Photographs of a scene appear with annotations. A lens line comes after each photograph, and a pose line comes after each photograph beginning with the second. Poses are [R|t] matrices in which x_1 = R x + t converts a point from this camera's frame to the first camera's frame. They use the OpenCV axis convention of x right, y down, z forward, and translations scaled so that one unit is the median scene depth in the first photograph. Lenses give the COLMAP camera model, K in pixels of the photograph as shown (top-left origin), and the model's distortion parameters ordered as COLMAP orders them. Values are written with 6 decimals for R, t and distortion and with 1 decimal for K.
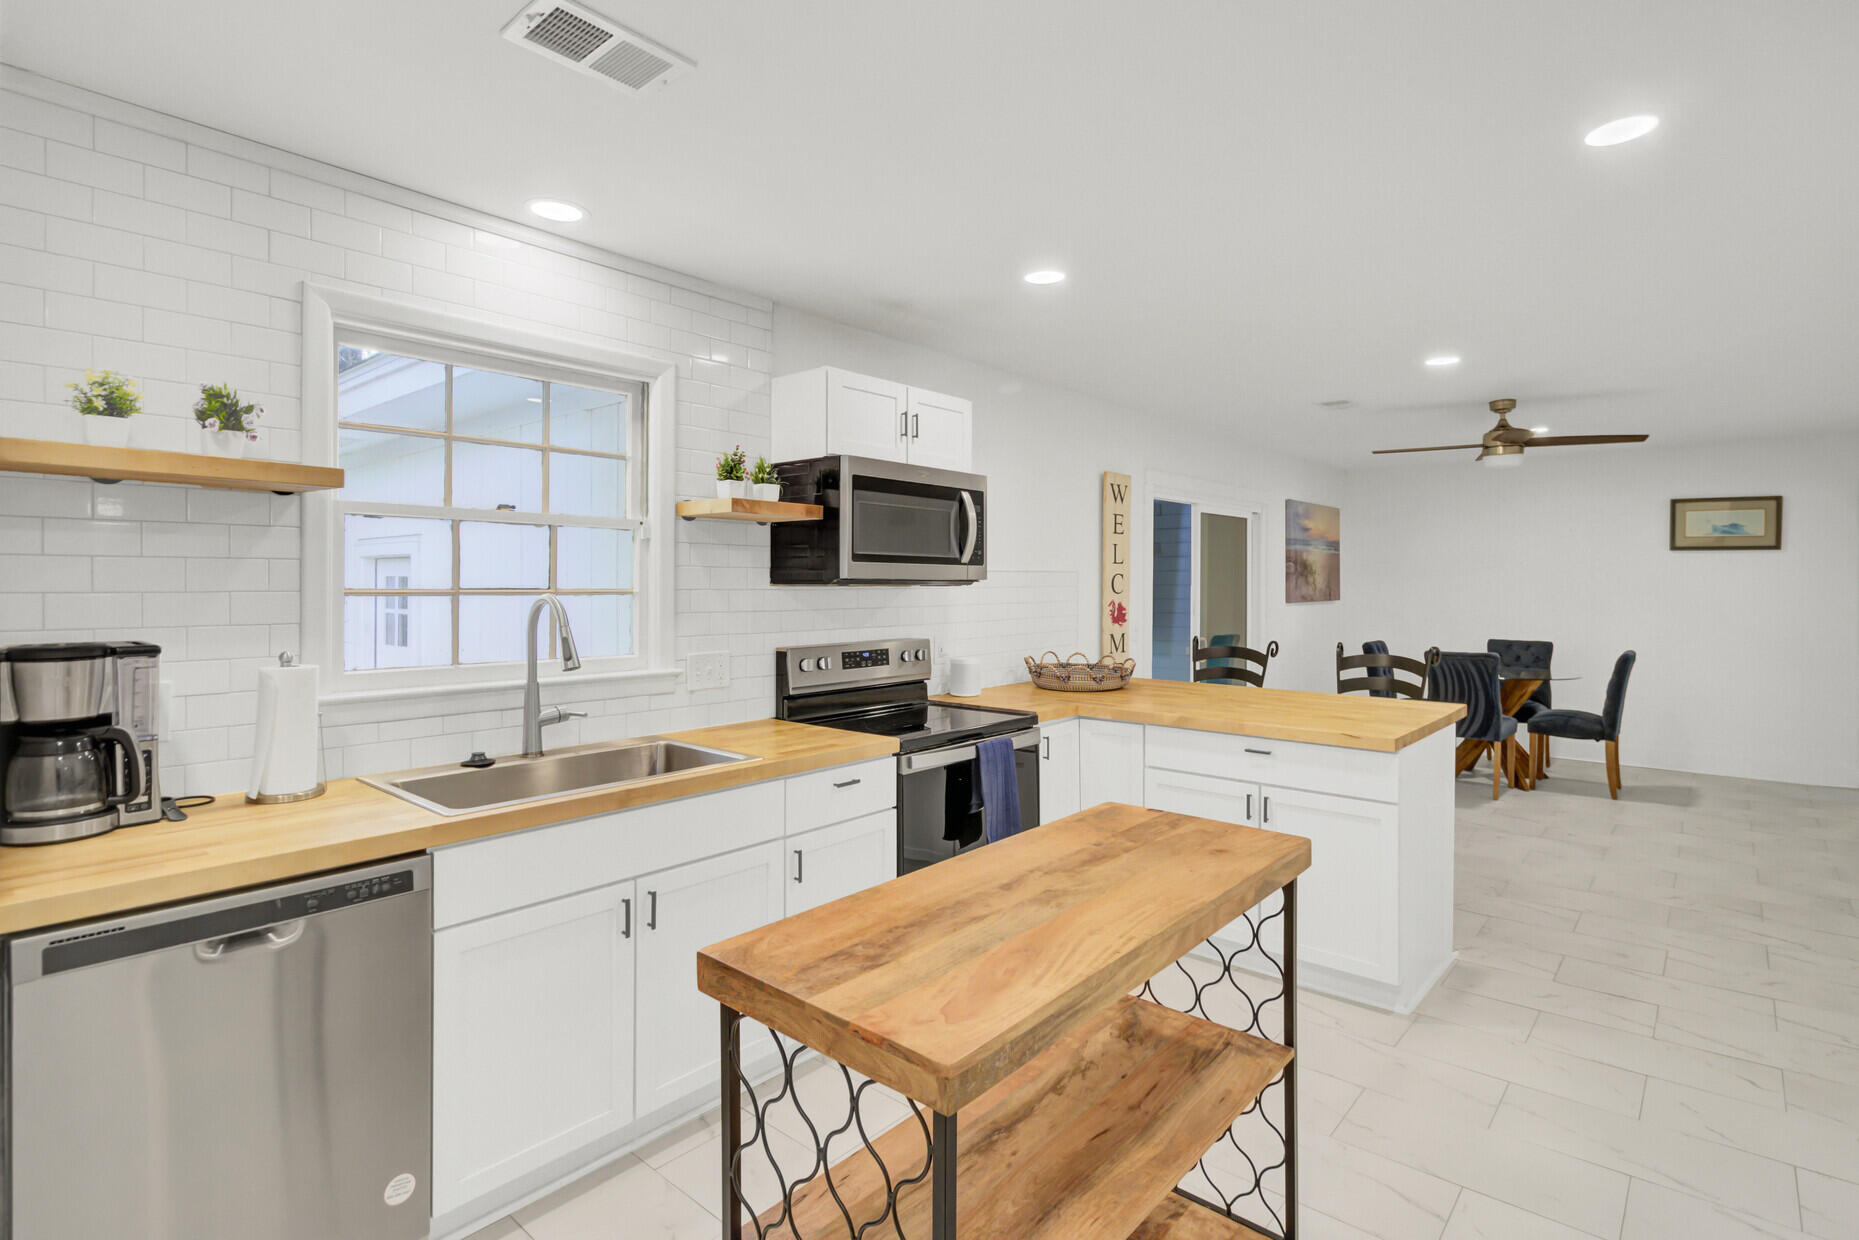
lens RADIAL K [[930.0, 0, 927.4], [0, 930.0, 592.0], [0, 0, 1]] dist [0.034801, -0.000031]
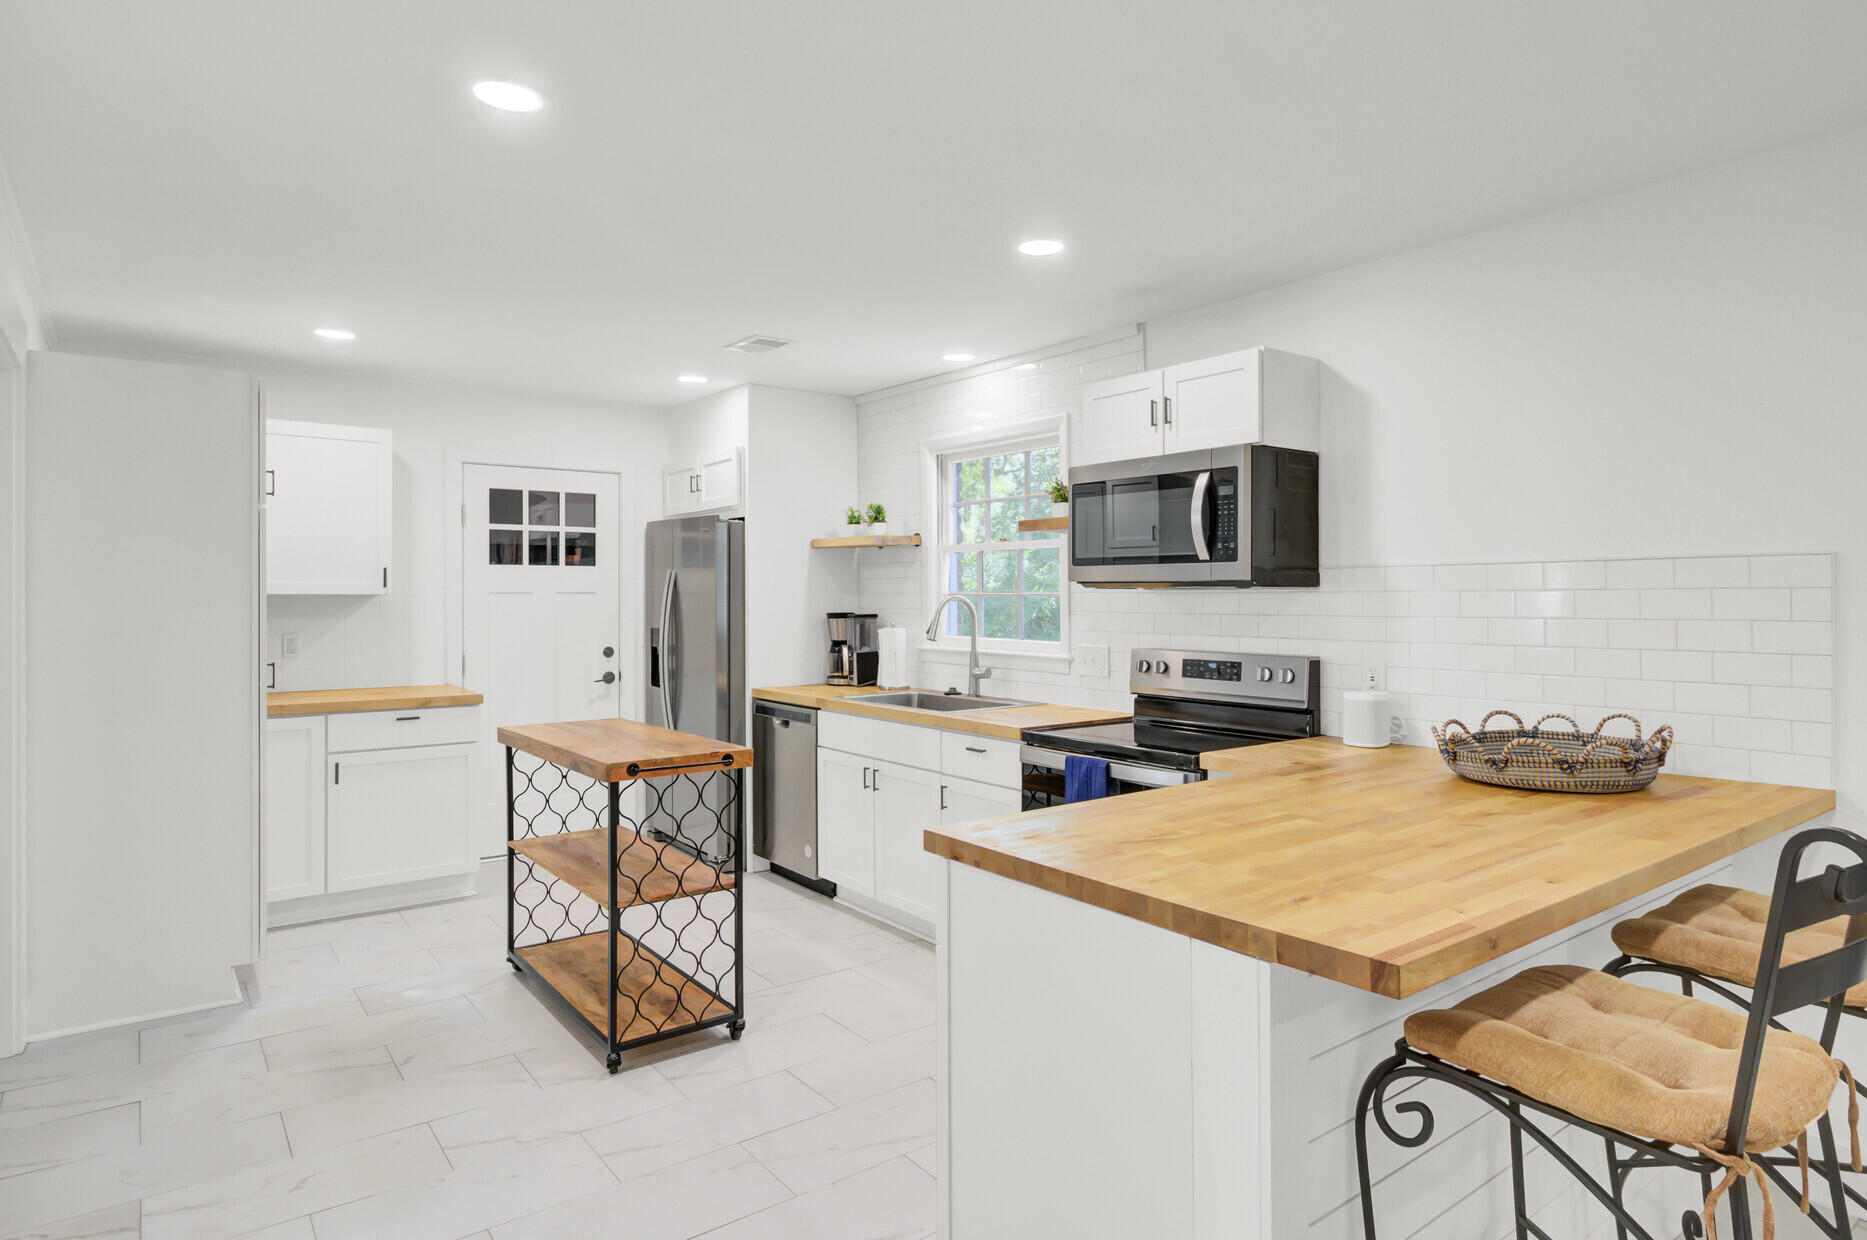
lens RADIAL K [[1039.5, 0, 938.3], [0, 1039.5, 600.9], [0, 0, 1]] dist [-0.004808, -0.000390]
pose [[-0.198749, 0.006141, -0.980031, 1.129360], [-0.006992, 0.999946, 0.007684, -0.000984], [0.980025, 0.008379, -0.198696, 1.097947]]
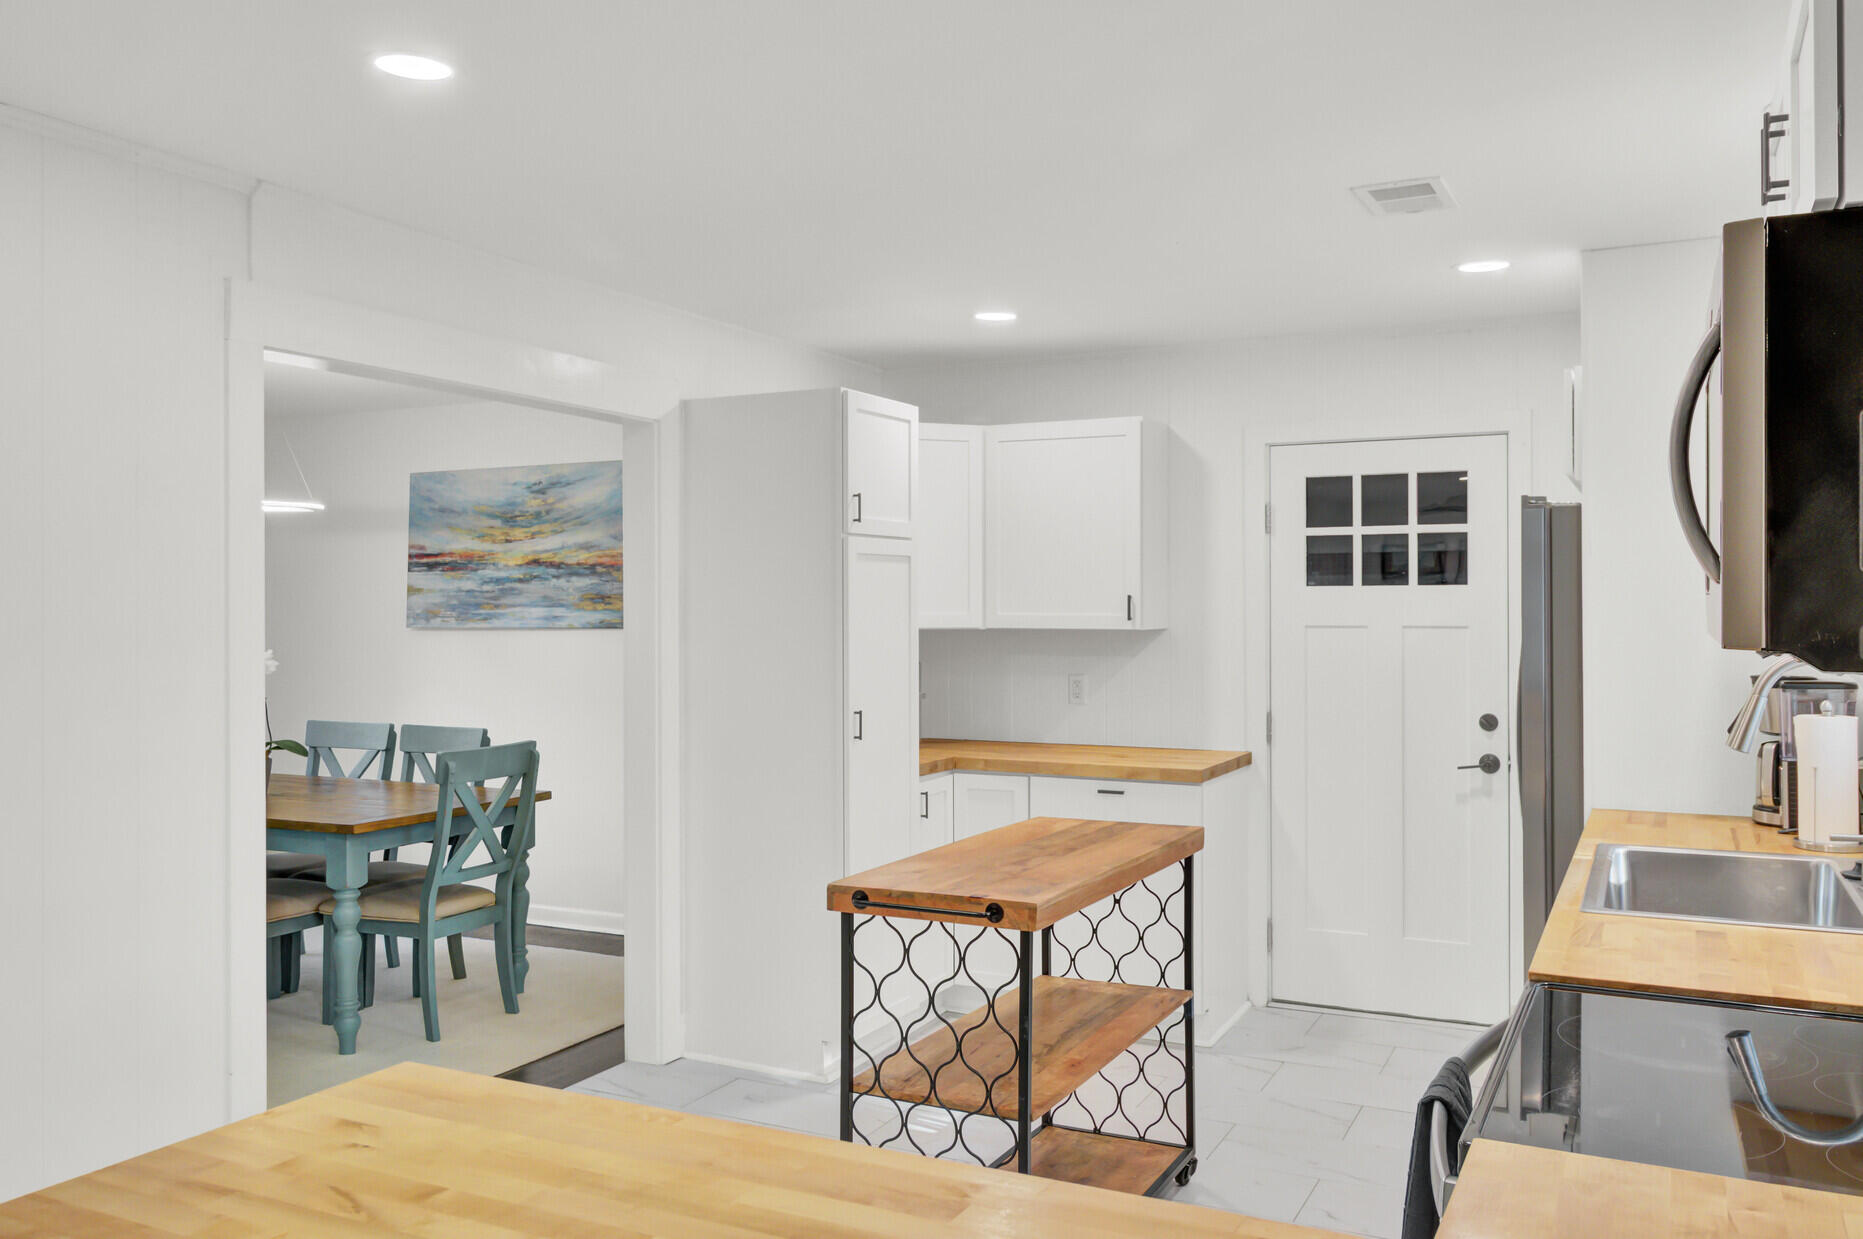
lens RADIAL K [[1451.2, 0, 931.5], [0, 1451.2, 619.5], [0, 0, 1]] dist [0.014940, 0.004289]
pose [[-0.965837, 0.005559, -0.259091, 0.437226], [0.001709, 0.999885, 0.015084, -0.031012], [0.259145, 0.014126, -0.965735, 1.550731]]
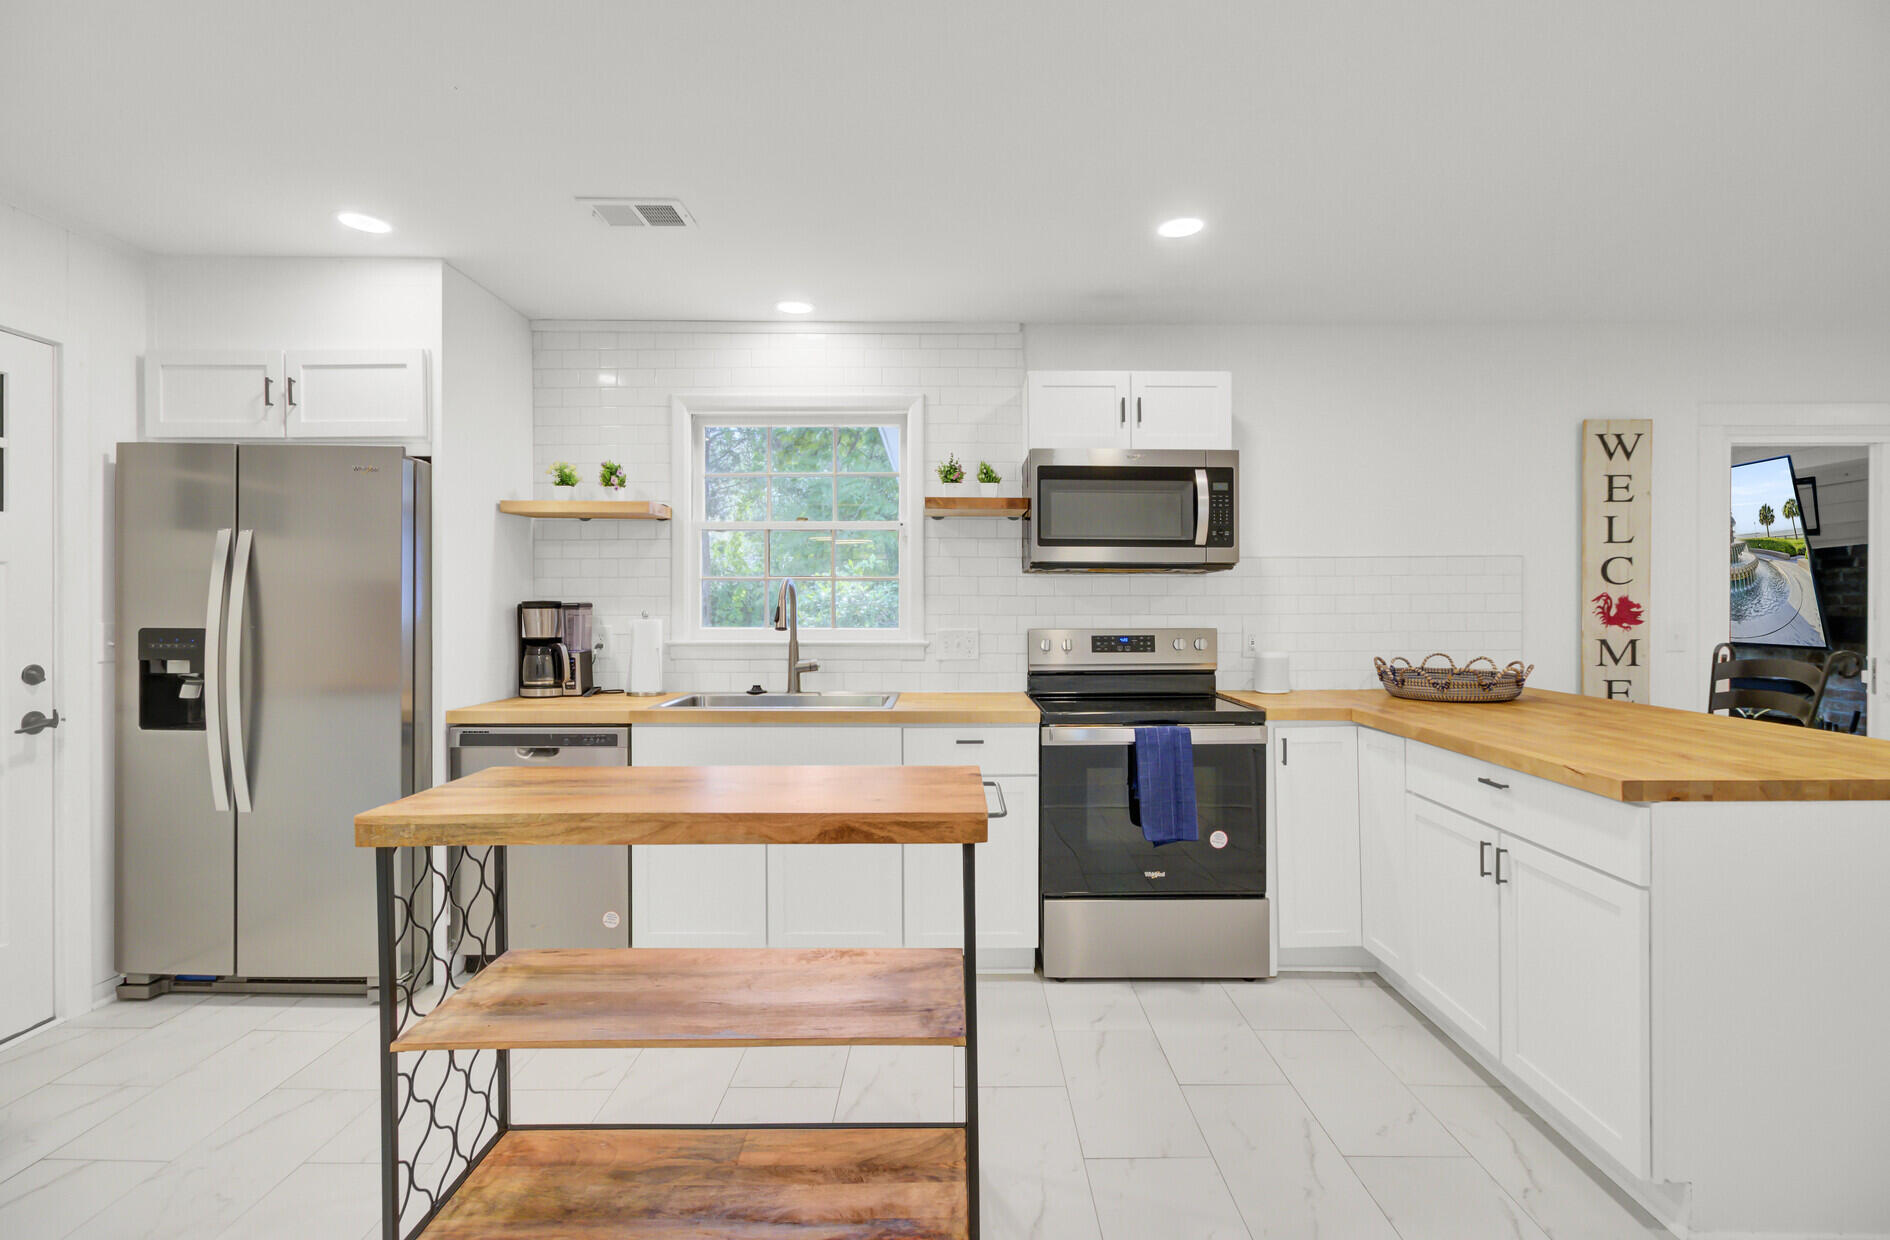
lens RADIAL K [[876.4, 0, 938.2], [0, 876.4, 608.9], [0, 0, 1]] dist [-0.004086, 0.006629]
pose [[0.653851, 0.000146, -0.756623, 0.618823], [-0.005838, 0.999971, -0.004852, 0.045151], [0.756601, 0.007590, 0.653833, 0.251004]]
